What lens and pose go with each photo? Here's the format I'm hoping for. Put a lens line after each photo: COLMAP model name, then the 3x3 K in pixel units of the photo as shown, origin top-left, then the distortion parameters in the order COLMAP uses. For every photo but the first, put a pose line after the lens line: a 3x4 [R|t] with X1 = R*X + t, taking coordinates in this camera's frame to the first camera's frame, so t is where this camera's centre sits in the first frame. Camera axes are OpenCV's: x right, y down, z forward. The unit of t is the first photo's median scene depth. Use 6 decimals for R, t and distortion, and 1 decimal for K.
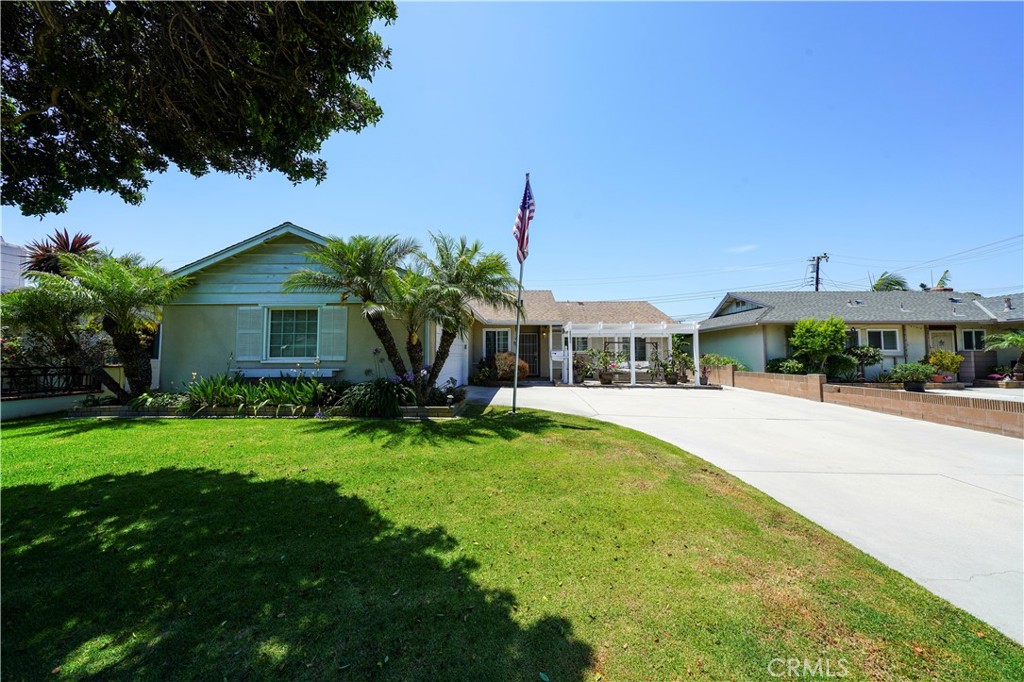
lens RADIAL K [[344.0, 0, 510.2], [0, 344.0, 338.5], [0, 0, 1]] dist [-0.000005, -0.000151]
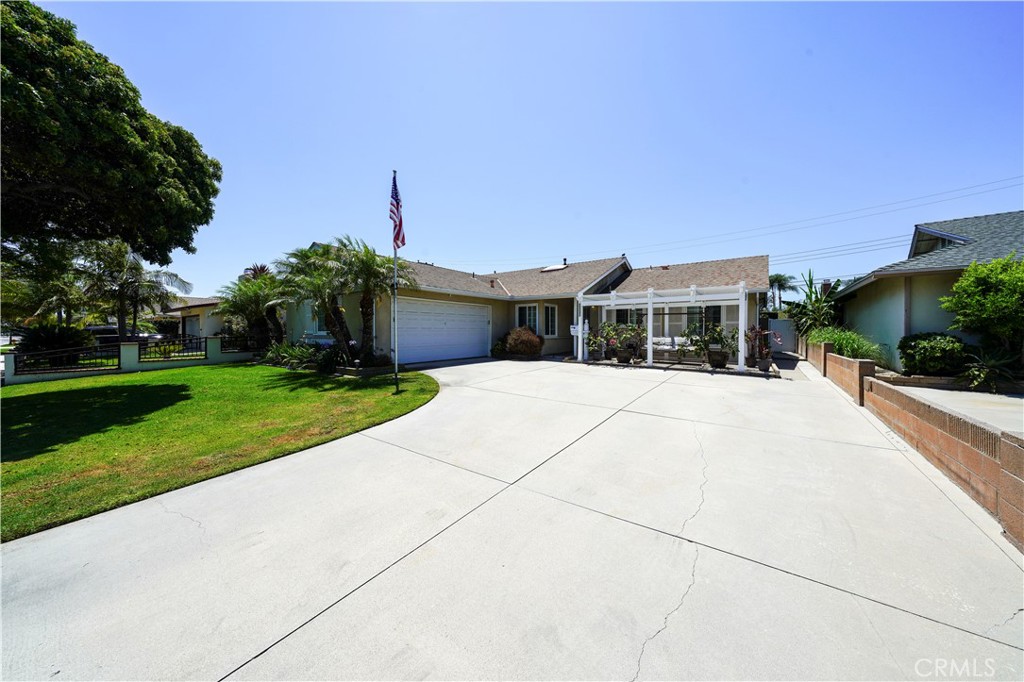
lens RADIAL K [[344.0, 0, 510.2], [0, 344.0, 338.5], [0, 0, 1]] dist [-0.000005, -0.000151]
pose [[0.831756, 0.010061, -0.555051, 0.523641], [0.029238, 0.997654, 0.061897, 0.009570], [0.554371, -0.067711, 0.829511, 0.120692]]
